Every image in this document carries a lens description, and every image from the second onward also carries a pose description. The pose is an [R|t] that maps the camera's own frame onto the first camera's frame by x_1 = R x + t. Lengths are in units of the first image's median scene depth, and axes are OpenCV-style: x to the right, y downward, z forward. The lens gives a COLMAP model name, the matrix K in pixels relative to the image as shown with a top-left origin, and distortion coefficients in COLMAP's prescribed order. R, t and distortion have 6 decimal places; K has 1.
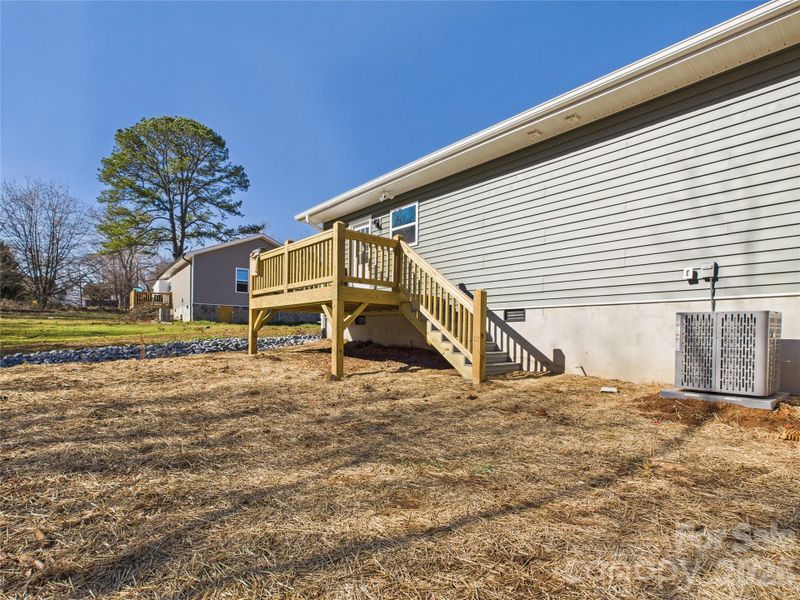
lens RADIAL K [[421.8, 0, 402.1], [0, 421.8, 342.2], [0, 0, 1]] dist [0.000771, 0.000647]
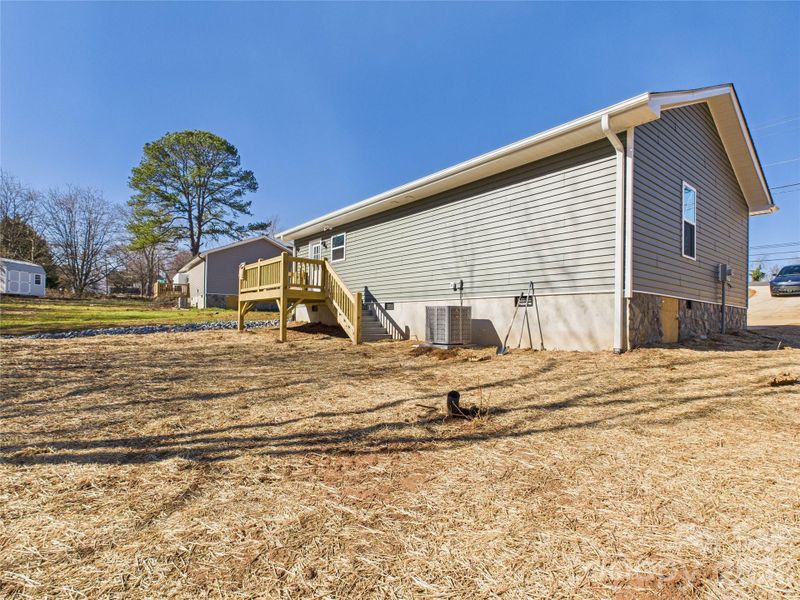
lens RADIAL K [[424.0, 0, 400.4], [0, 424.0, 320.2], [0, 0, 1]] dist [0.000214, 0.000439]
pose [[0.999341, 0.004038, -0.036077, 0.087363], [-0.004800, 0.999766, -0.021072, 0.006435], [0.035983, 0.021231, 0.999127, -0.160445]]
